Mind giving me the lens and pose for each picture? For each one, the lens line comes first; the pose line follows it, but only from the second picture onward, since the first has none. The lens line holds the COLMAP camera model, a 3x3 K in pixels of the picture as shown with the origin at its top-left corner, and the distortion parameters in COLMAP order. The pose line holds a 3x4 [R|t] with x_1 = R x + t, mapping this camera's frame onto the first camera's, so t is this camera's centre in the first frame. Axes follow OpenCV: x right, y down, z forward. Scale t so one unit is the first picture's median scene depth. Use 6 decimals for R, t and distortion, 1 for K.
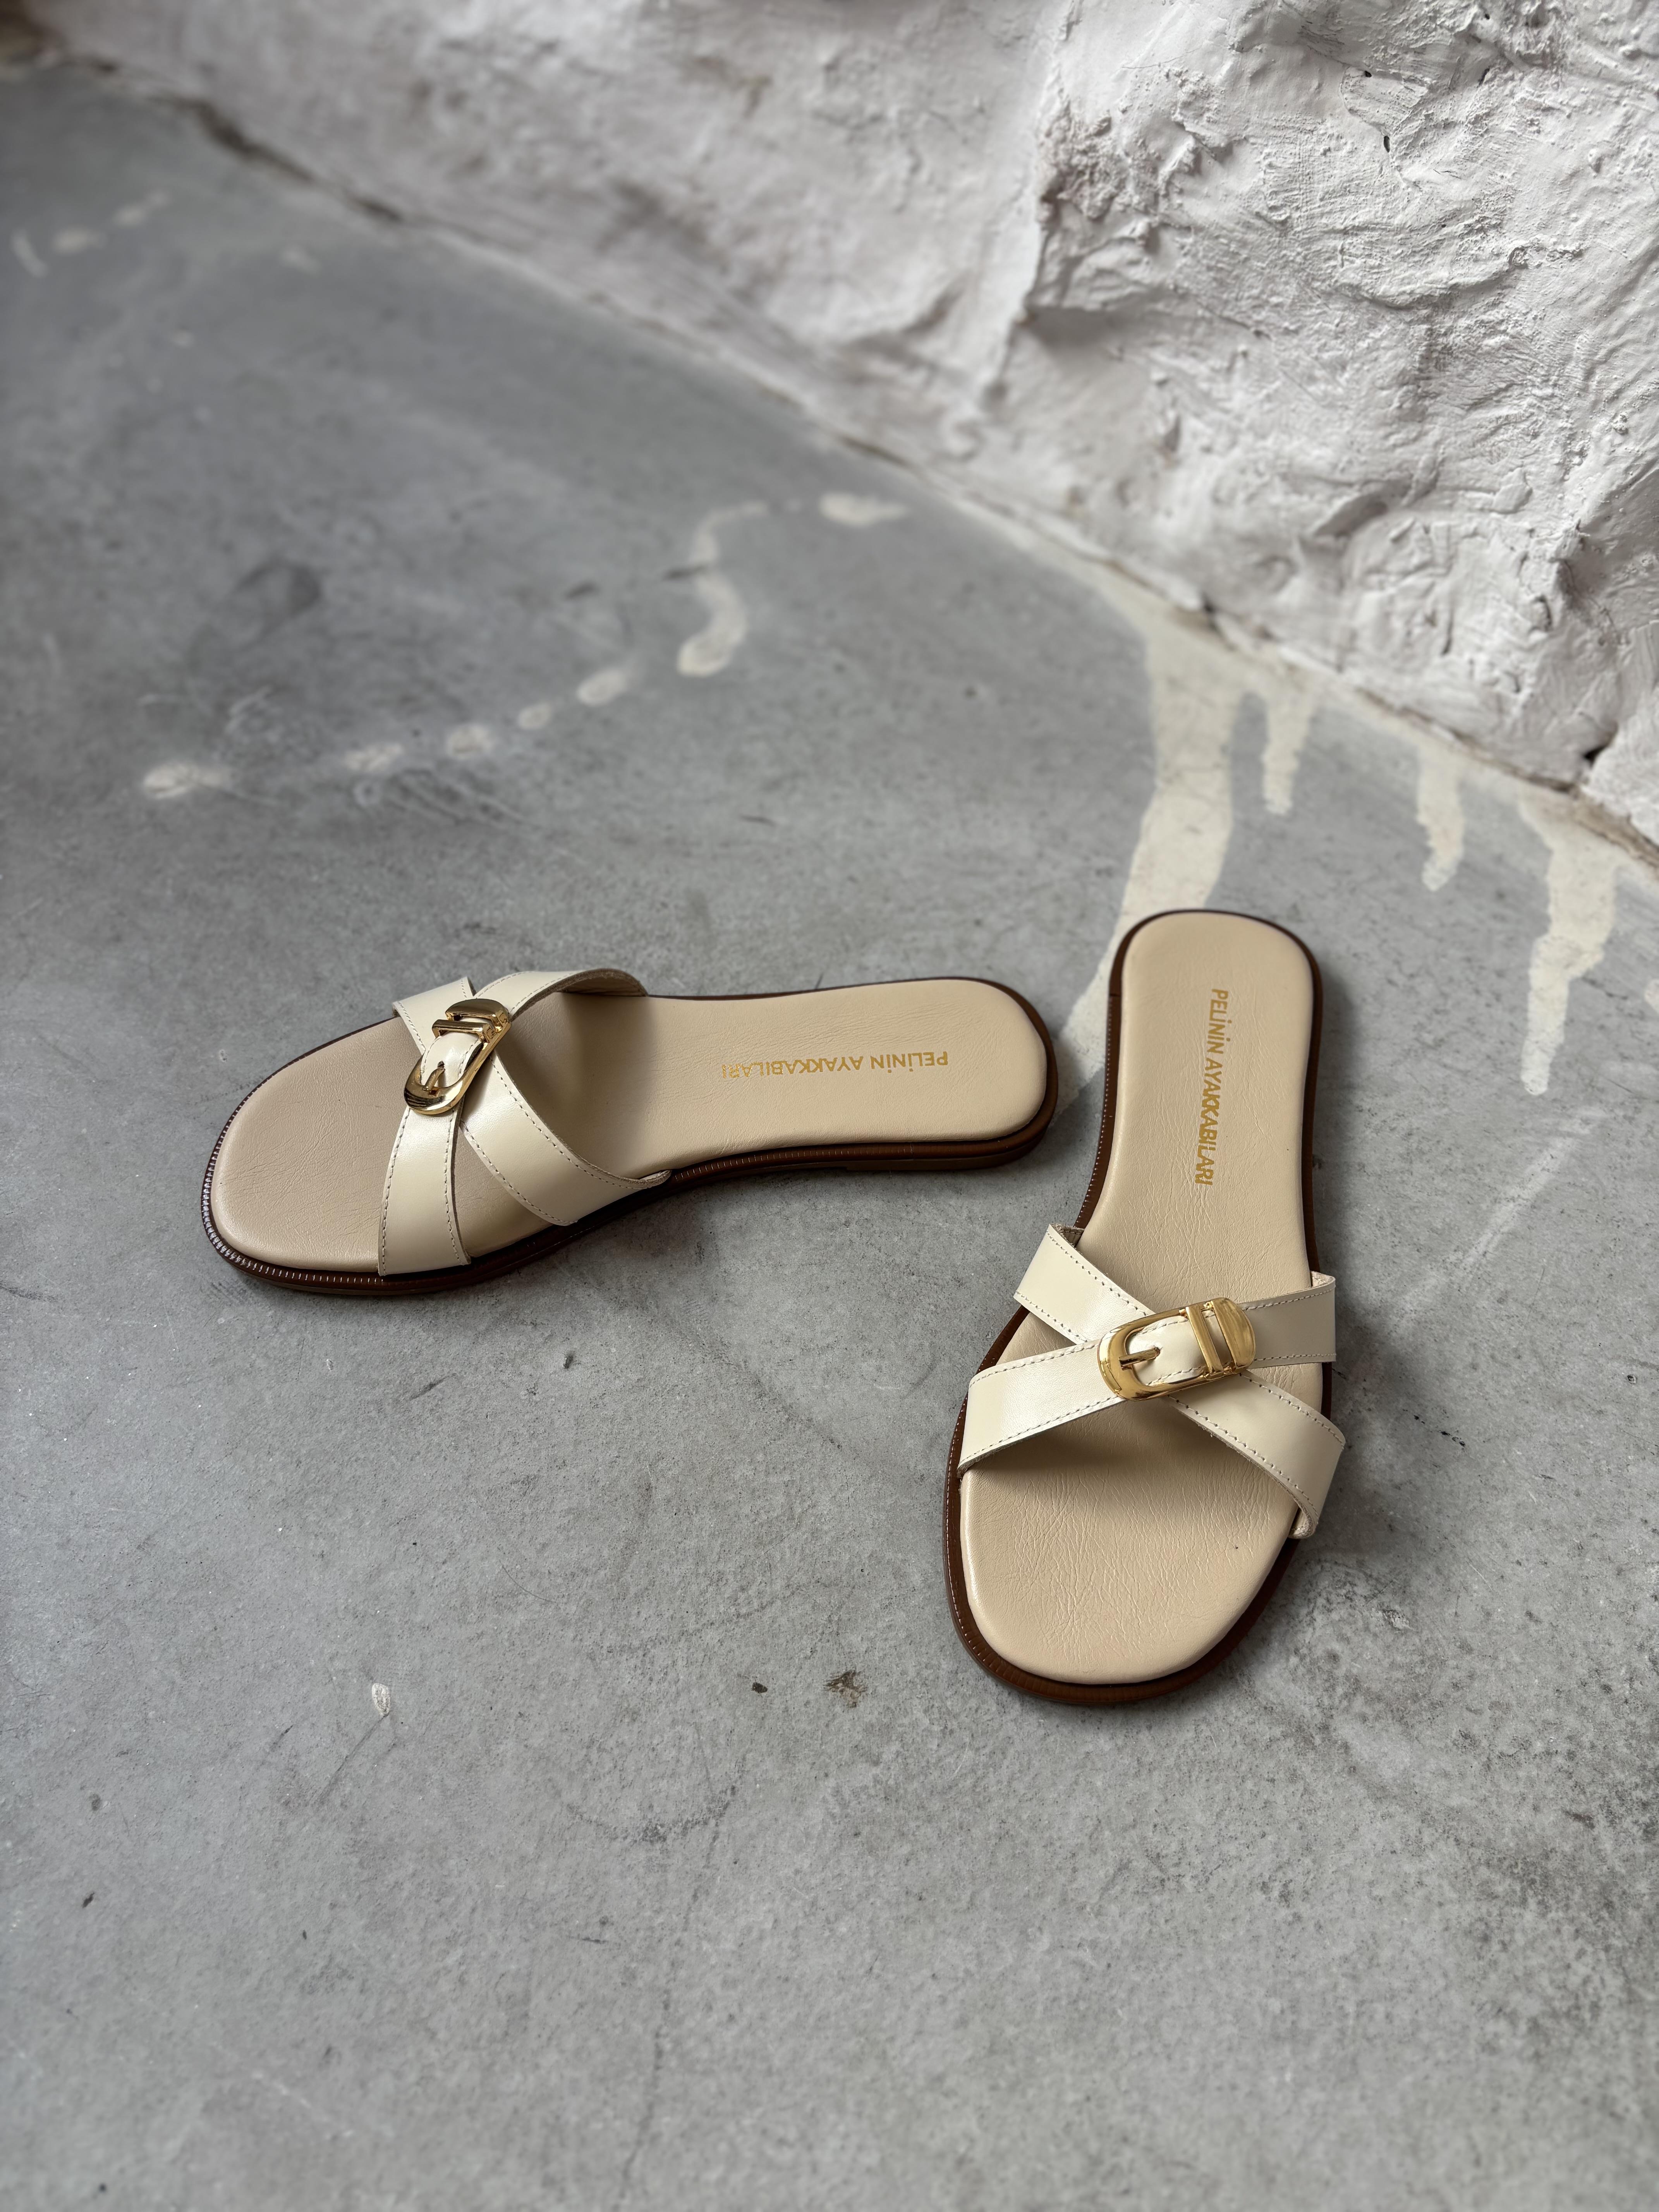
lens RADIAL K [[1696.4, 0, 796.6], [0, 1696.4, 1114.6], [0, 0, 1]] dist [0.021136, -0.034923]
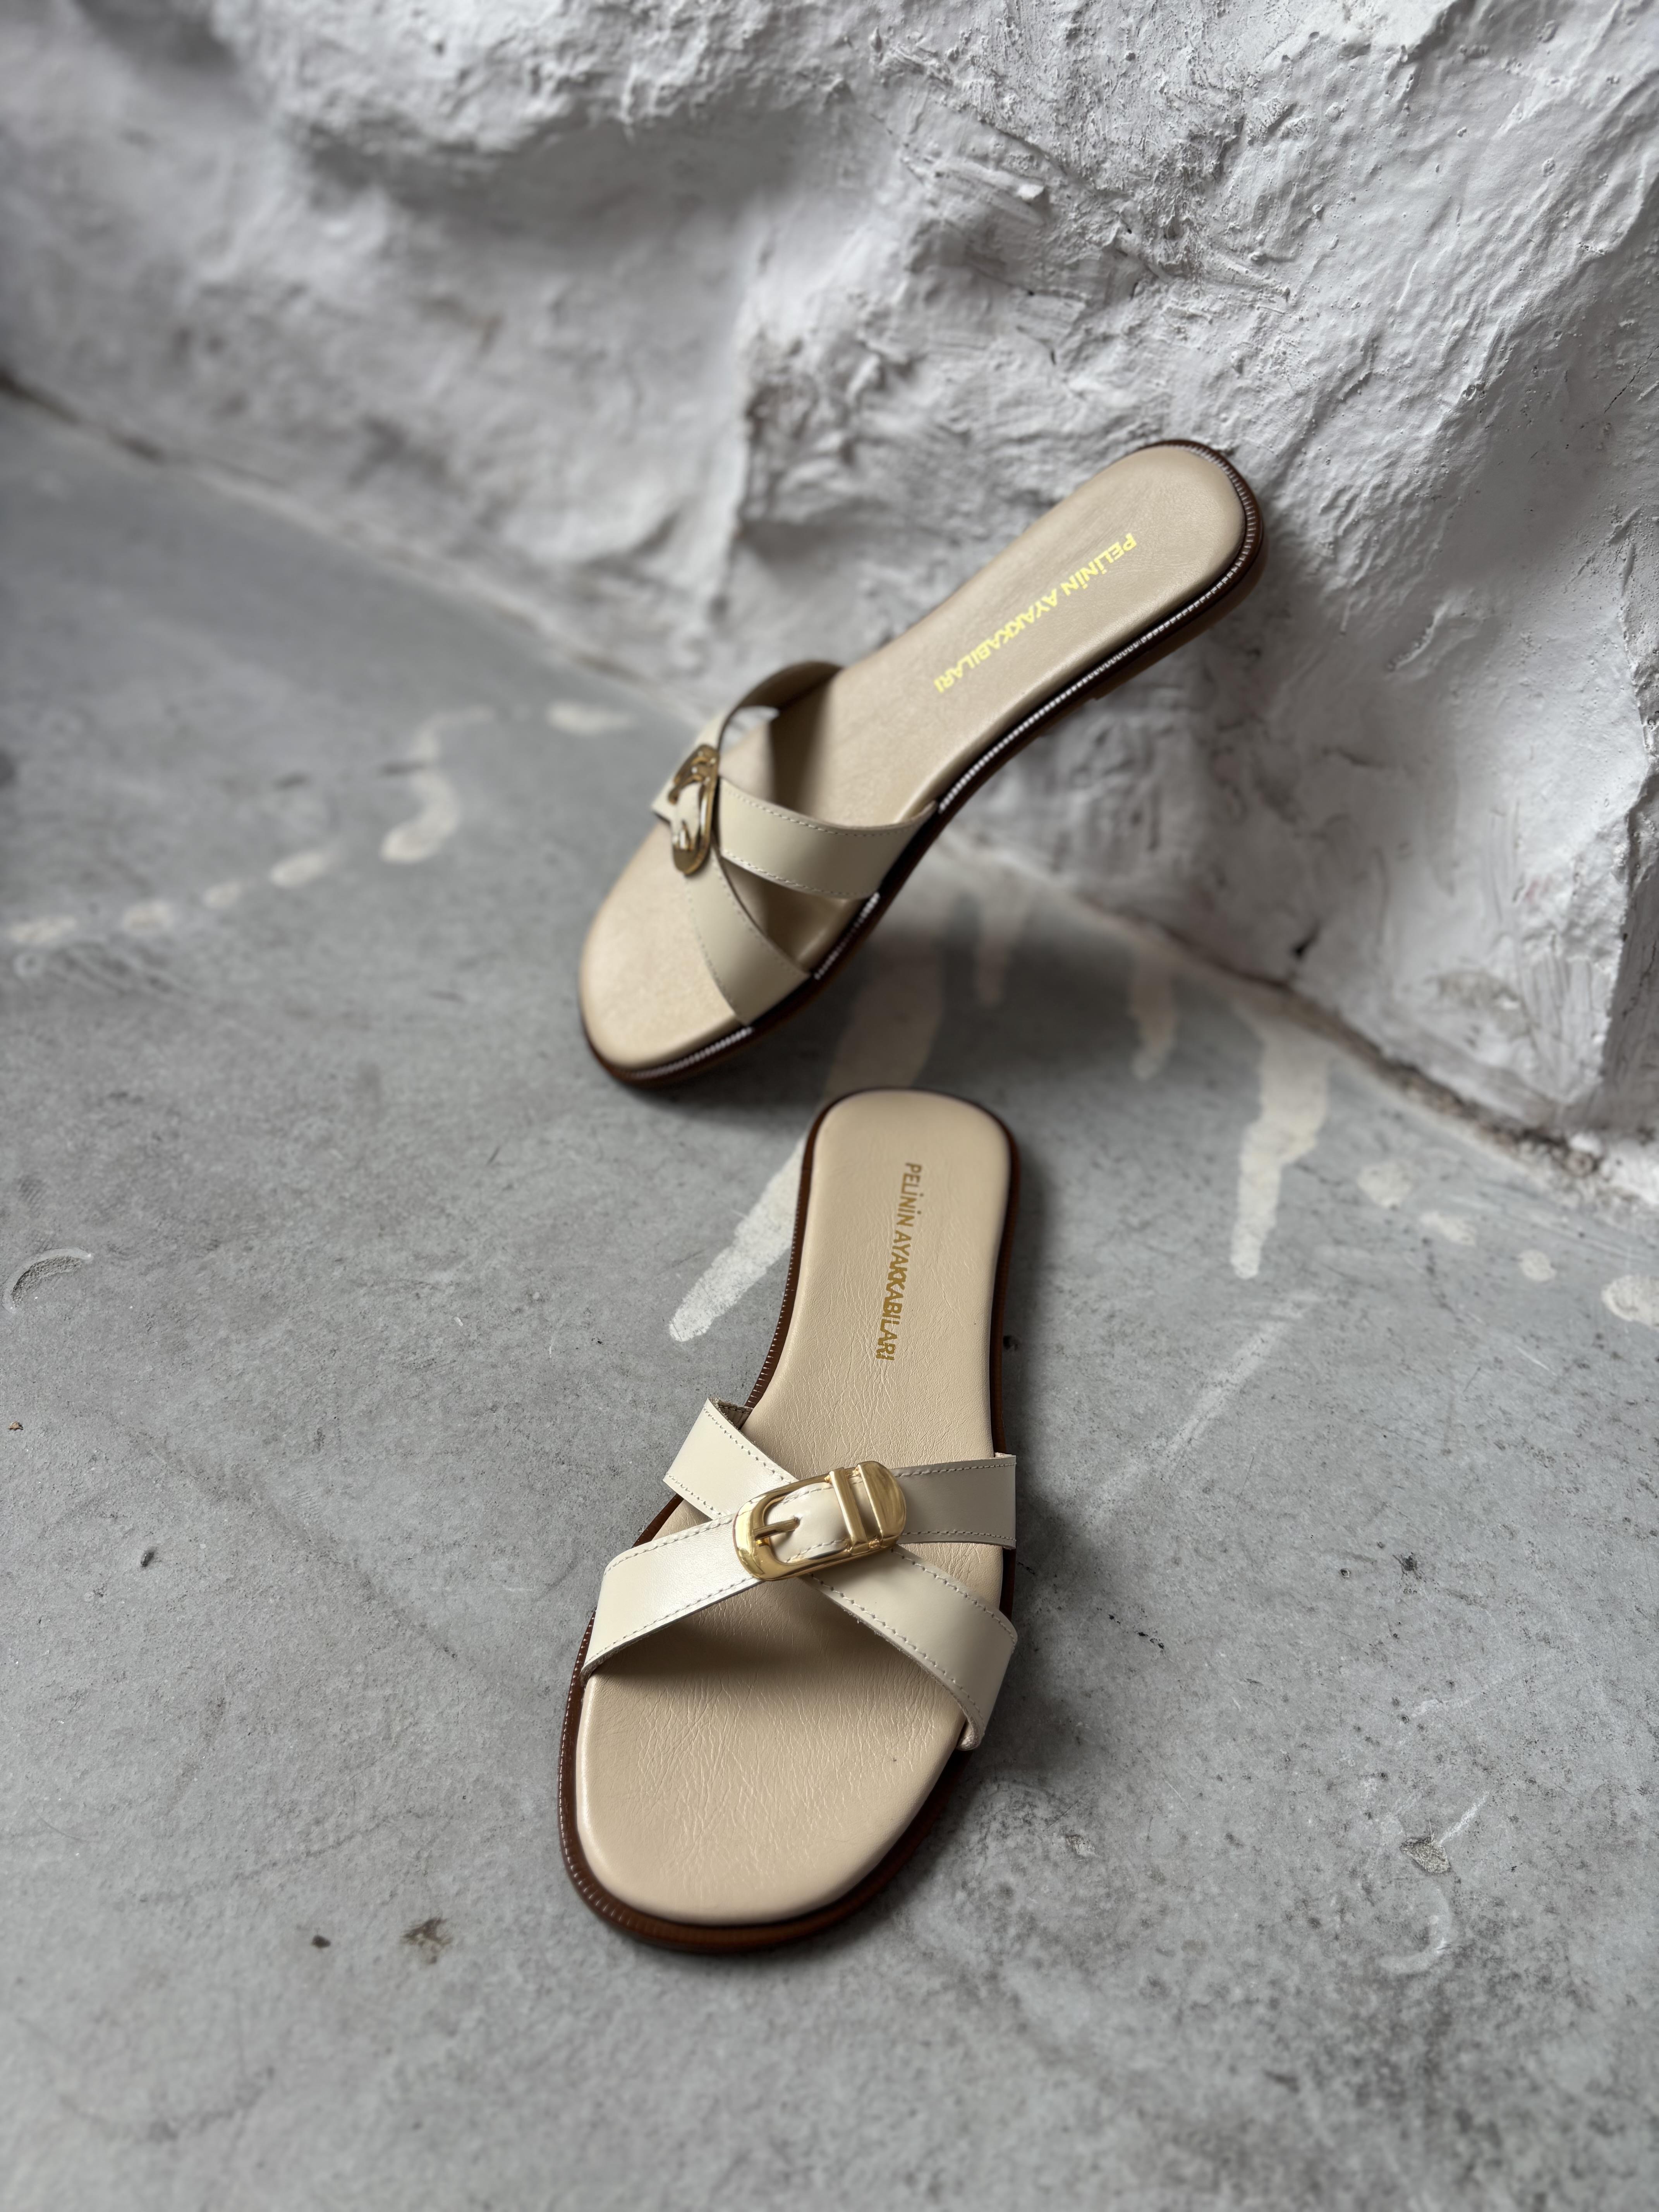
lens RADIAL K [[1696.4, 0, 811.2], [0, 1696.4, 1123.9], [0, 0, 1]] dist [0.021136, -0.034923]
pose [[0.997317, 0.014328, 0.071791, 0.137802], [-0.000325, 0.981516, -0.191378, 0.094358], [-0.073206, 0.190841, 0.978887, 0.084276]]
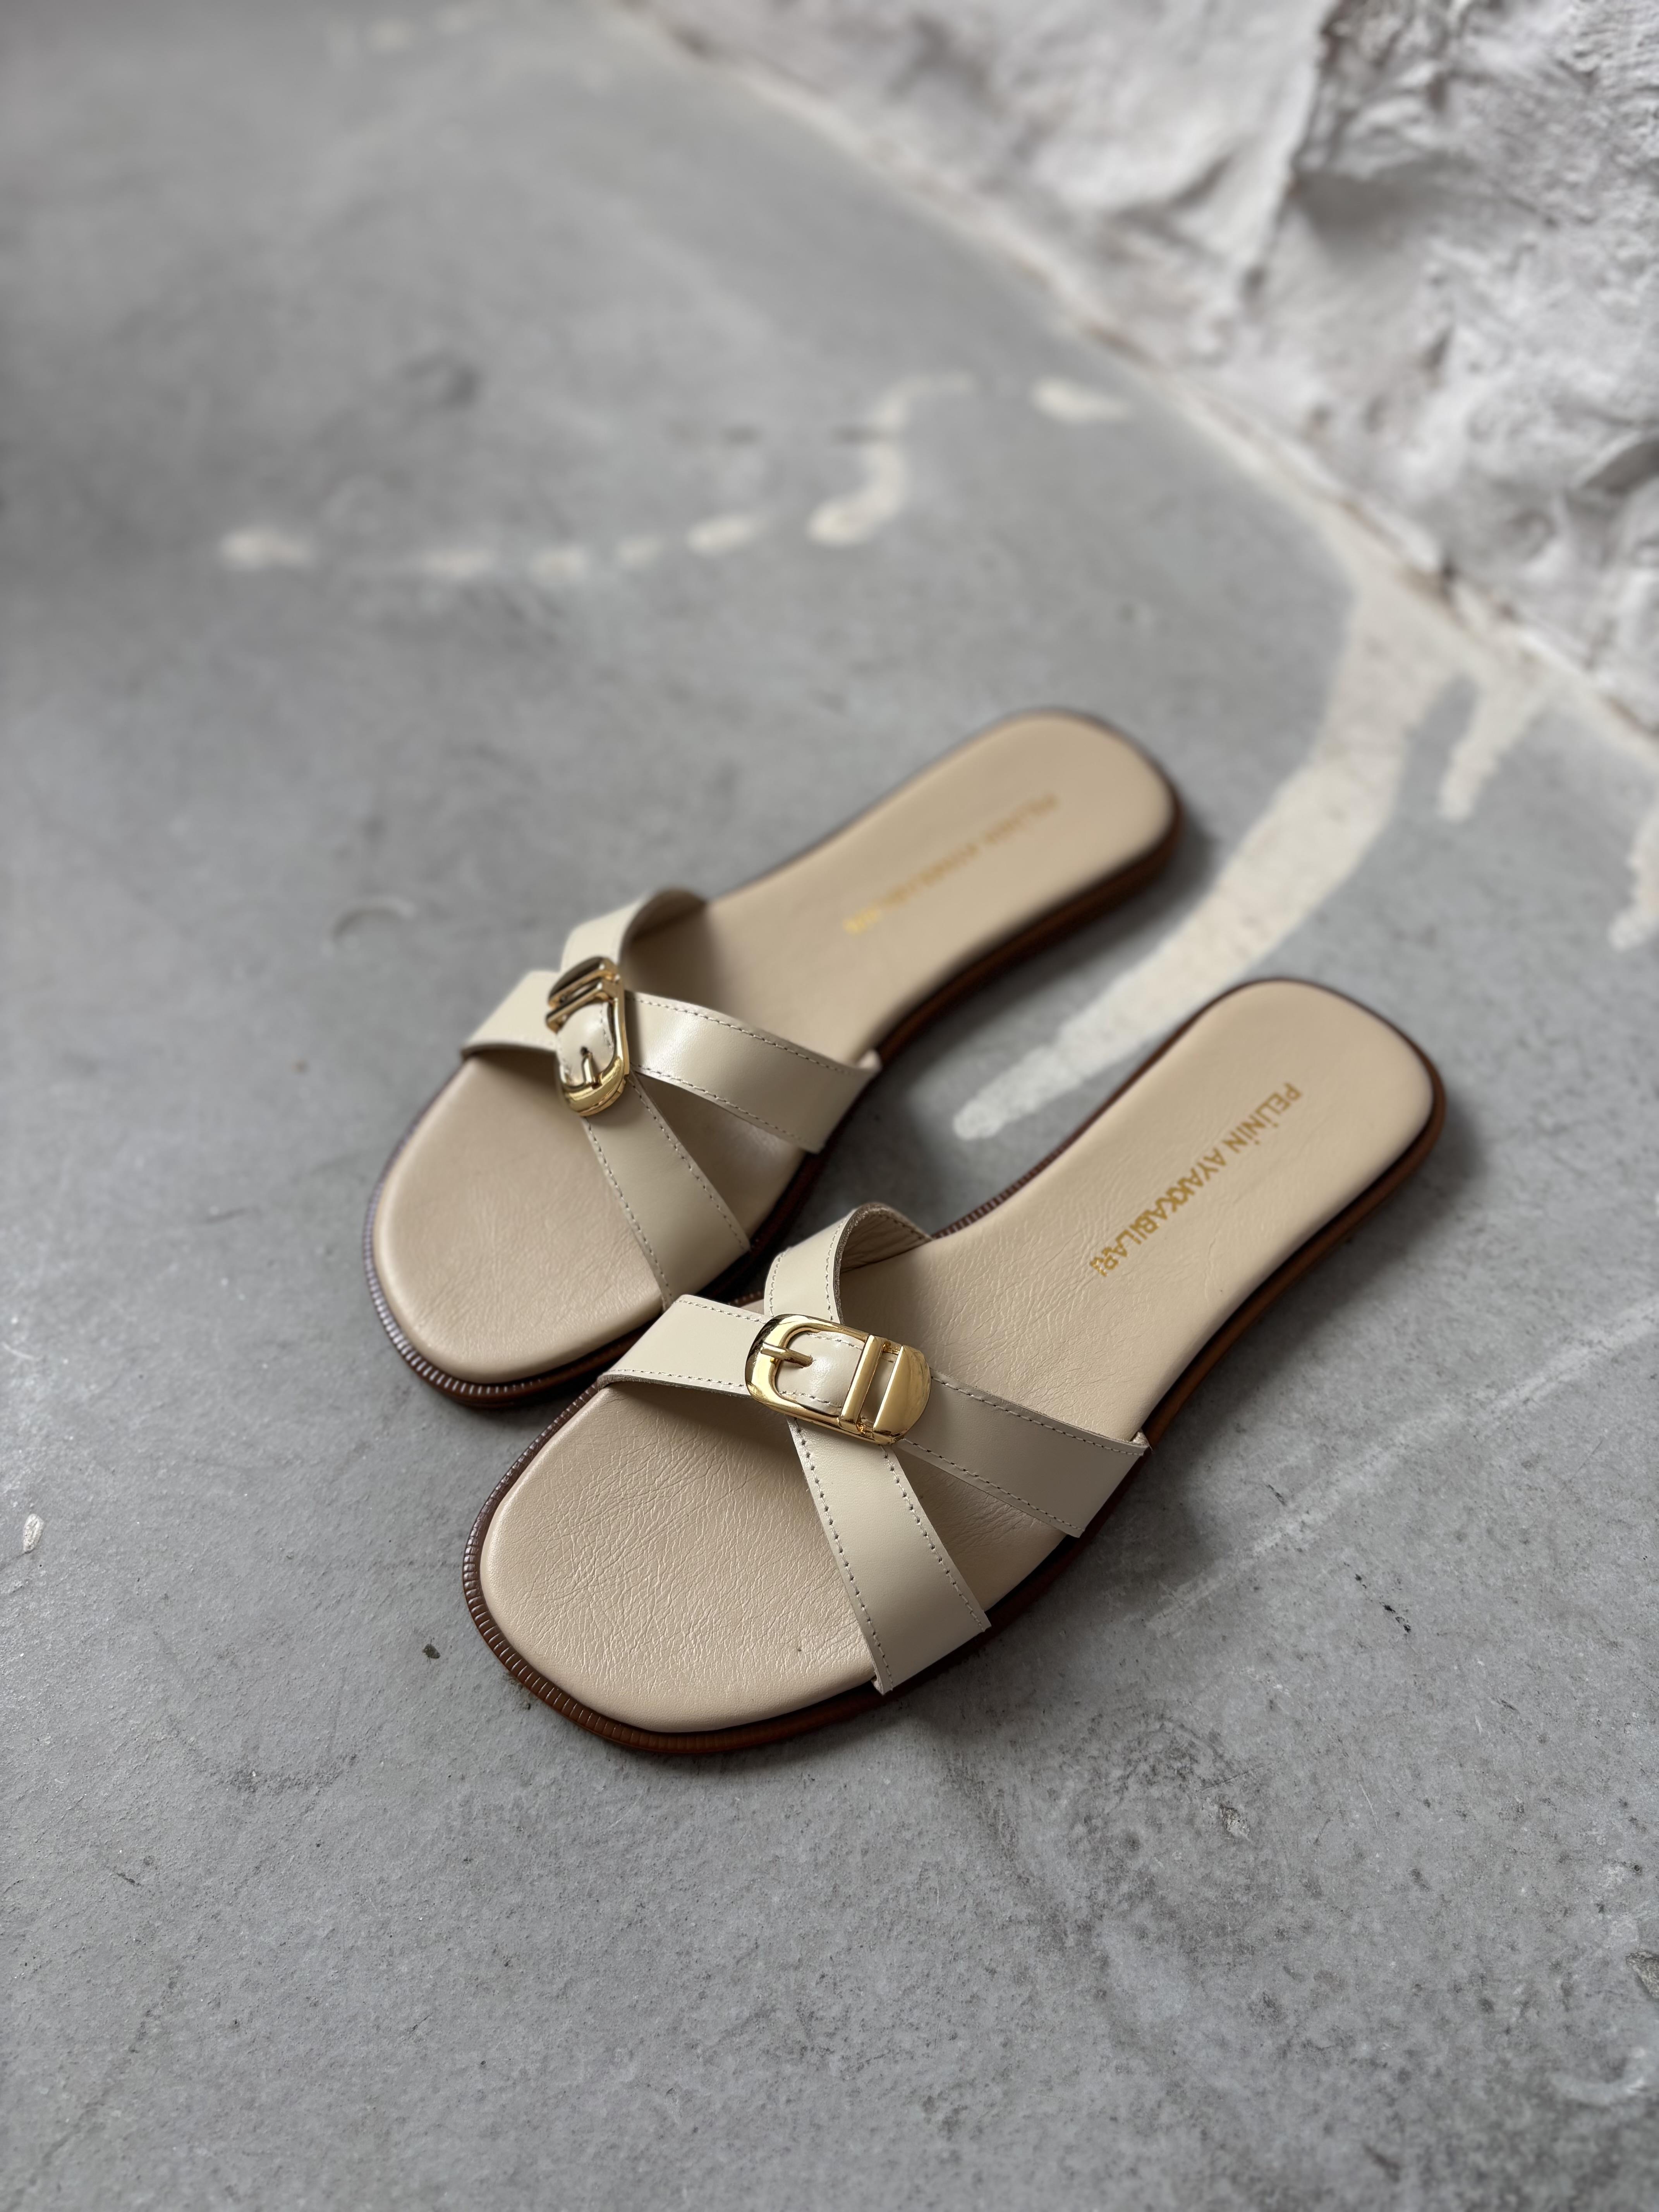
lens RADIAL K [[1696.4, 0, 817.8], [0, 1696.4, 1096.7], [0, 0, 1]] dist [0.021136, -0.034923]
pose [[0.950145, 0.235483, -0.204384, 0.237939], [-0.240132, 0.970738, 0.002116, 0.025535], [0.198902, 0.047069, 0.978888, 0.195955]]
